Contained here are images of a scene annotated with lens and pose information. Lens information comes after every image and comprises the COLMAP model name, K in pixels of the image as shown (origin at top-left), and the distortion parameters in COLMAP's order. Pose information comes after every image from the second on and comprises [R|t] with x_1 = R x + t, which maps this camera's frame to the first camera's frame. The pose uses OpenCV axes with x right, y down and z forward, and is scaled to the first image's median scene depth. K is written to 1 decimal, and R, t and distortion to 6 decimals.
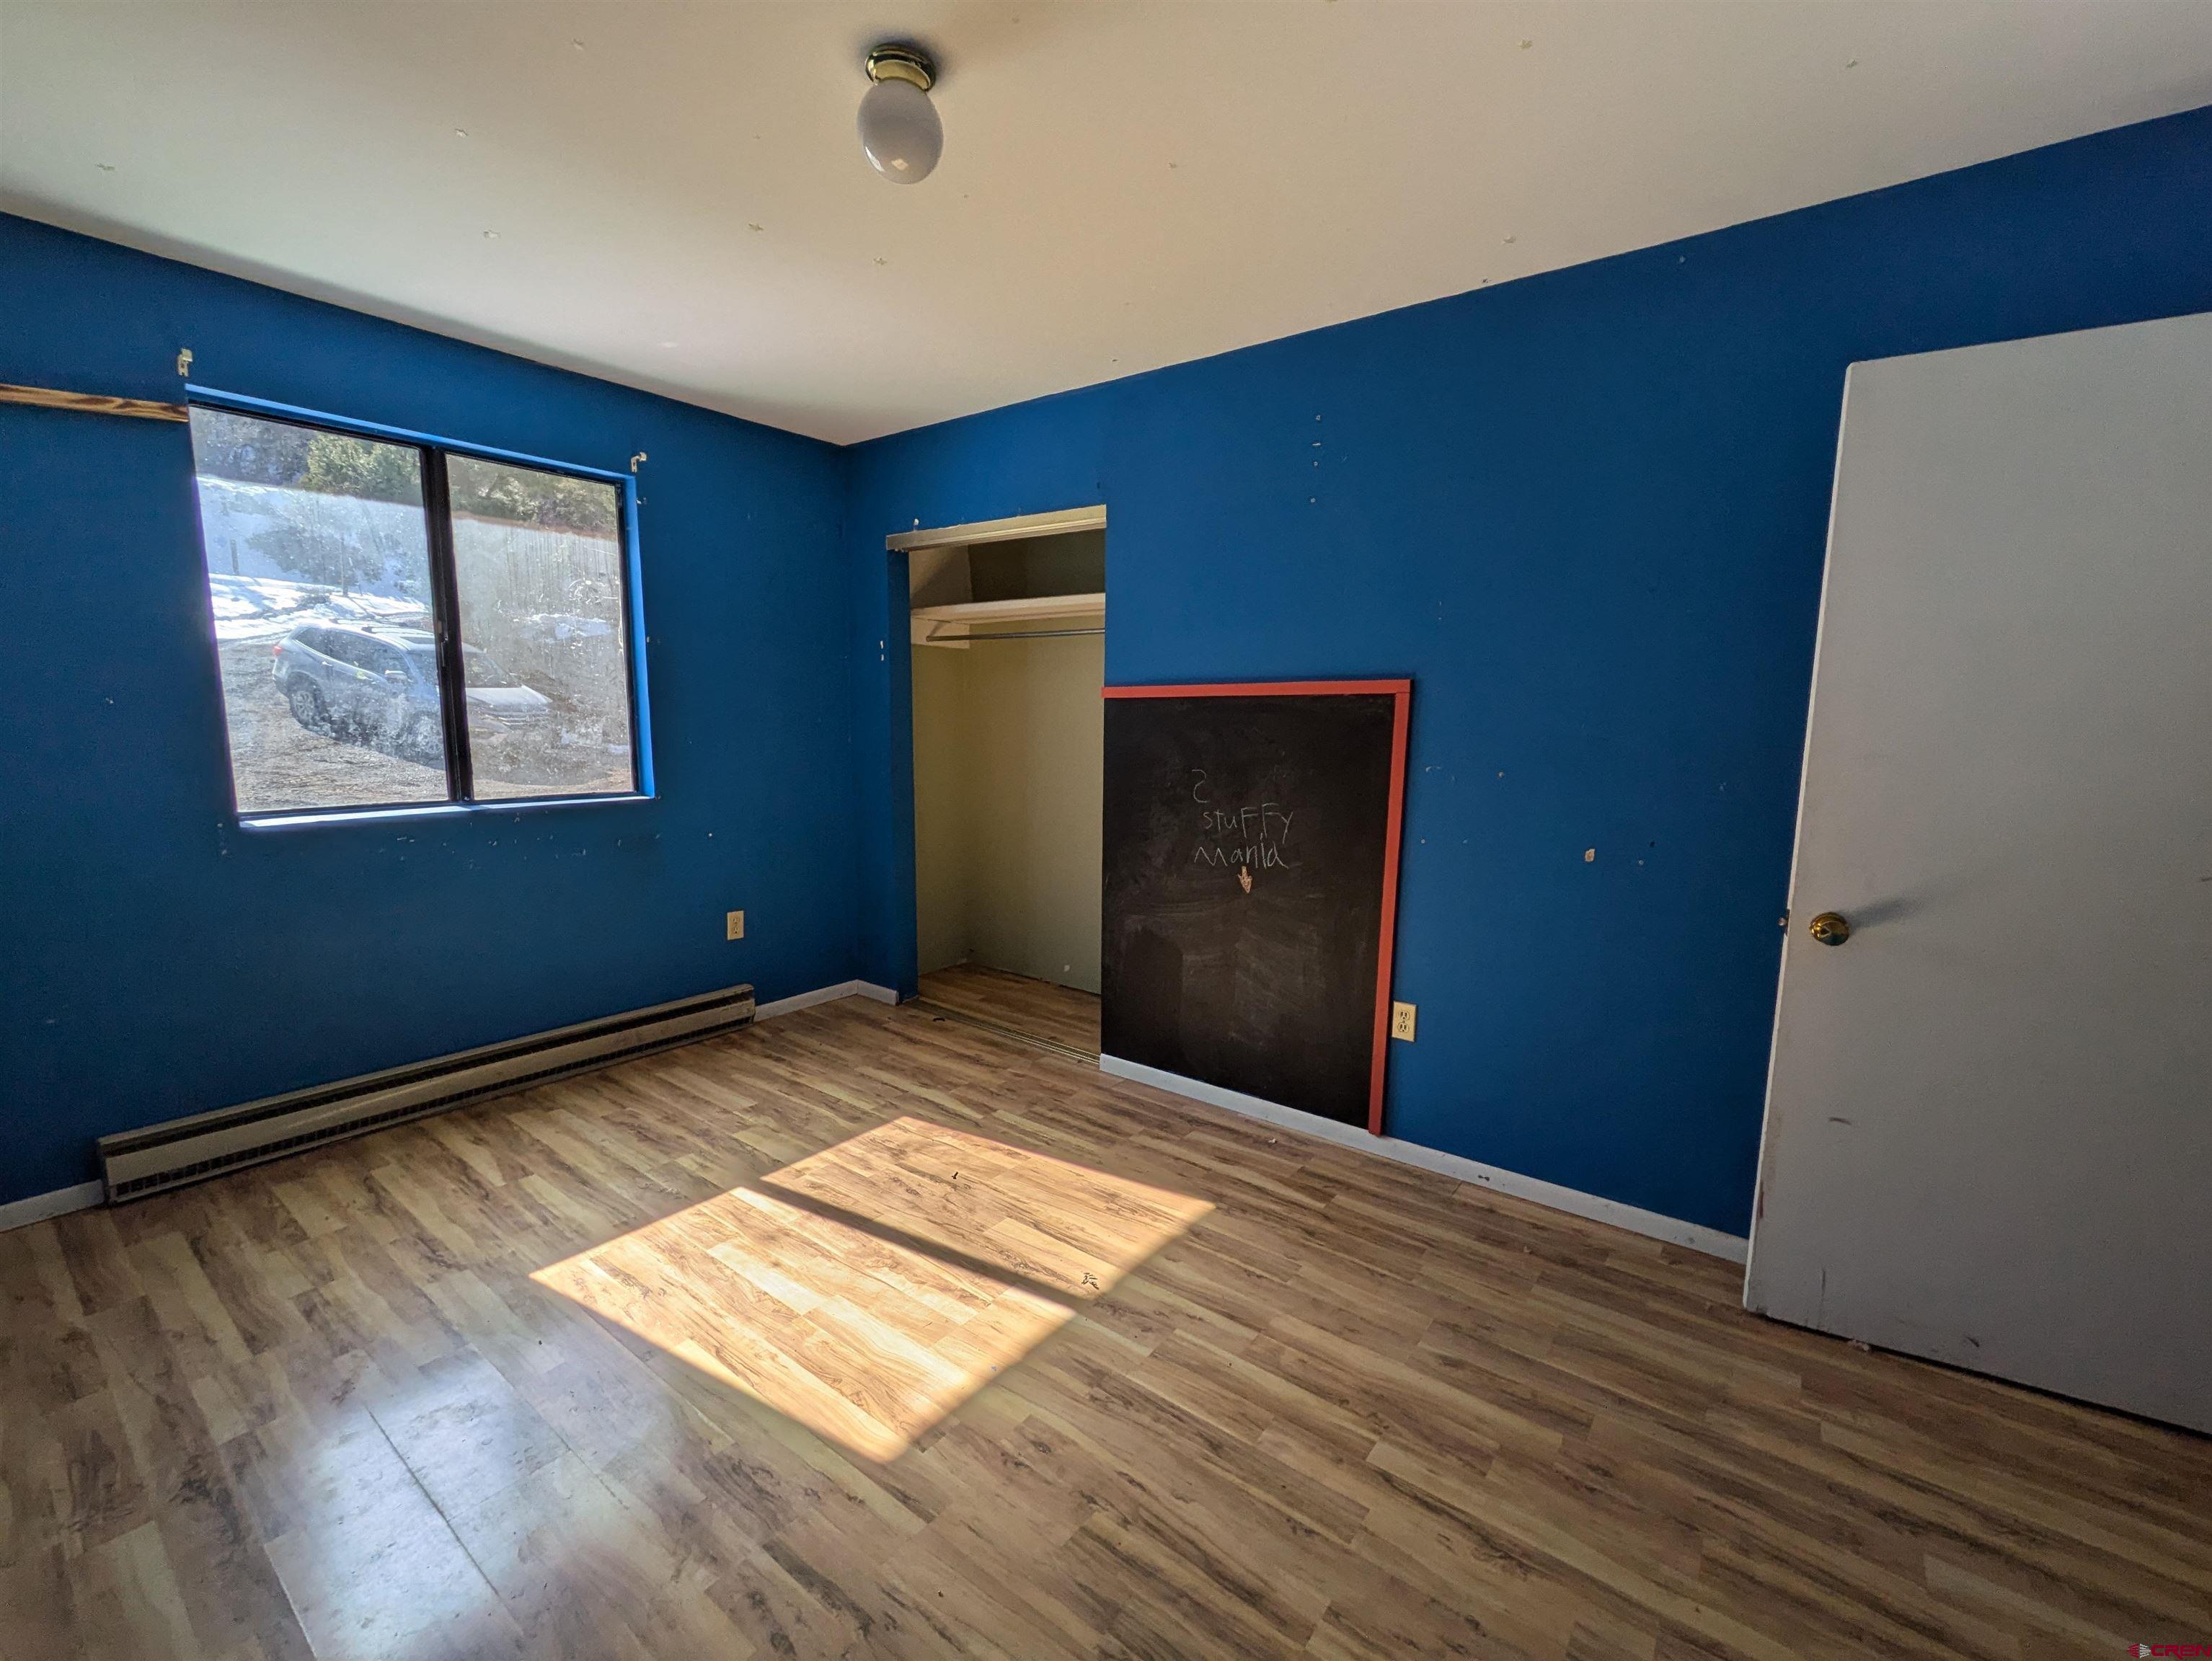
lens RADIAL K [[929.5, 0, 1114.3], [0, 929.5, 830.3], [0, 0, 1]] dist [0.002057, -0.001172]
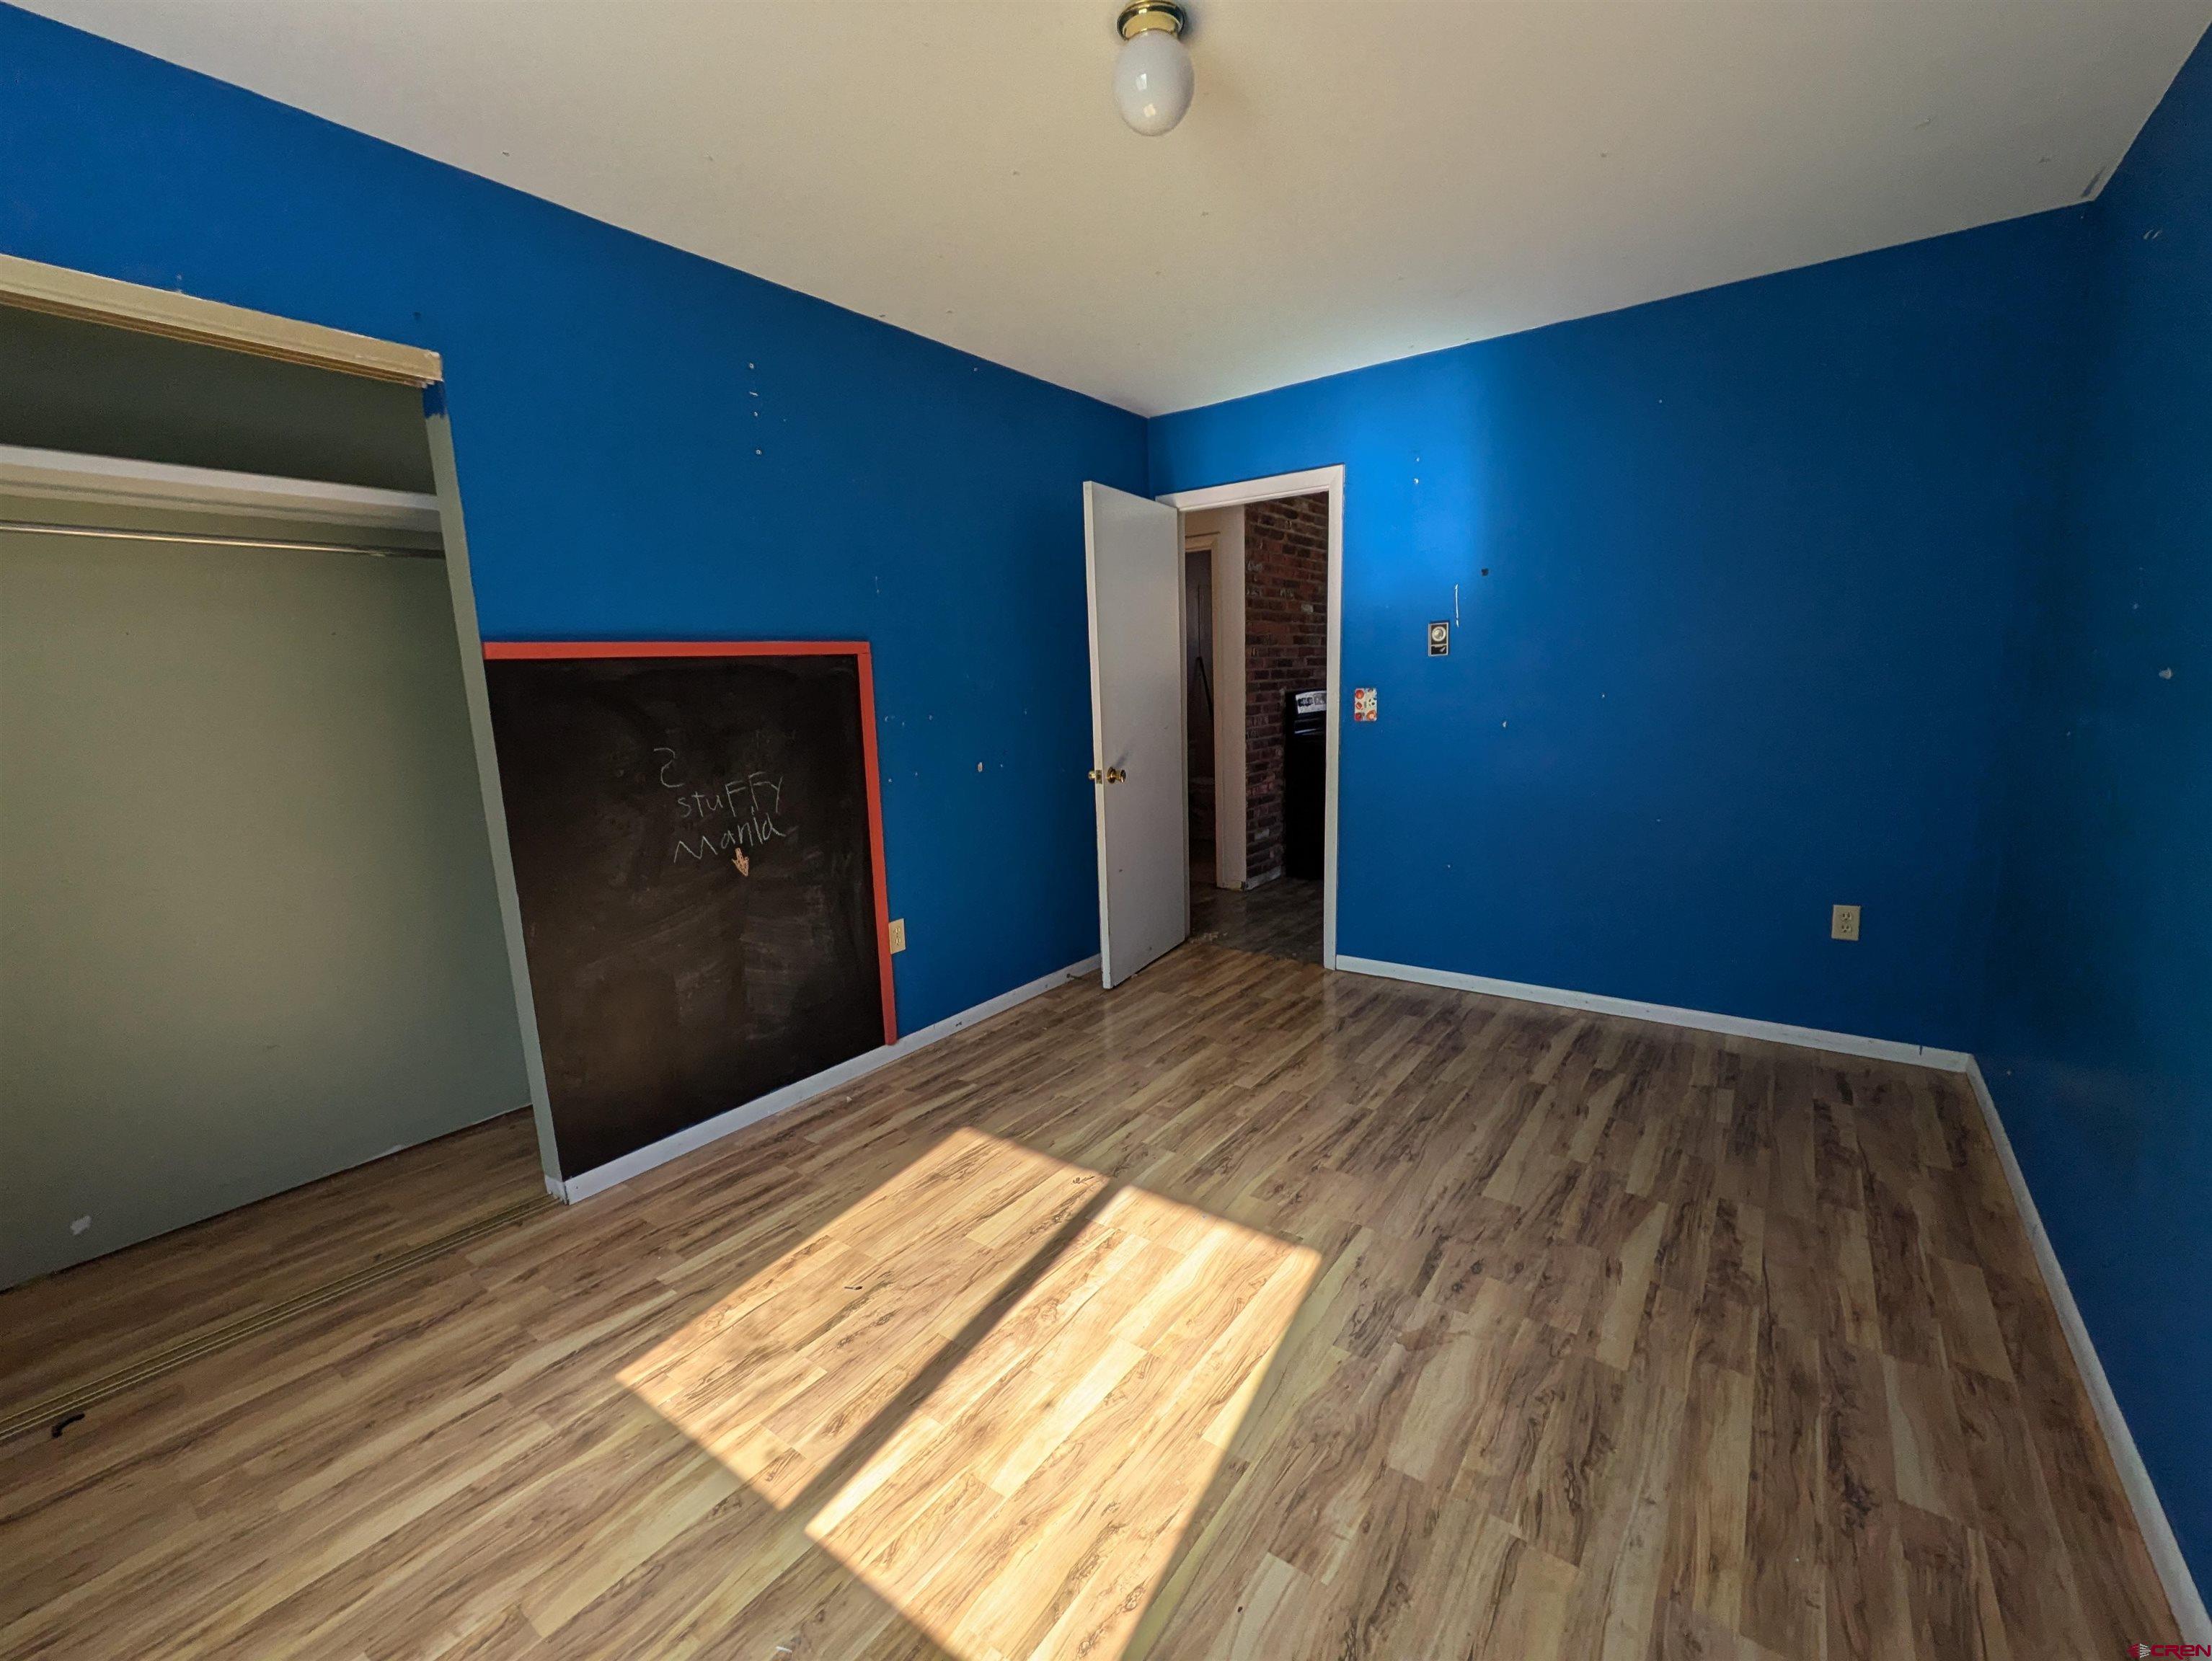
lens RADIAL K [[929.5, 0, 1114.3], [0, 929.5, 830.3], [0, 0, 1]] dist [0.002057, -0.001172]
pose [[-0.015386, -0.174301, 0.984572, -0.837058], [0.159319, 0.971681, 0.174509, -0.086112], [-0.987107, 0.159546, 0.012820, 0.707487]]
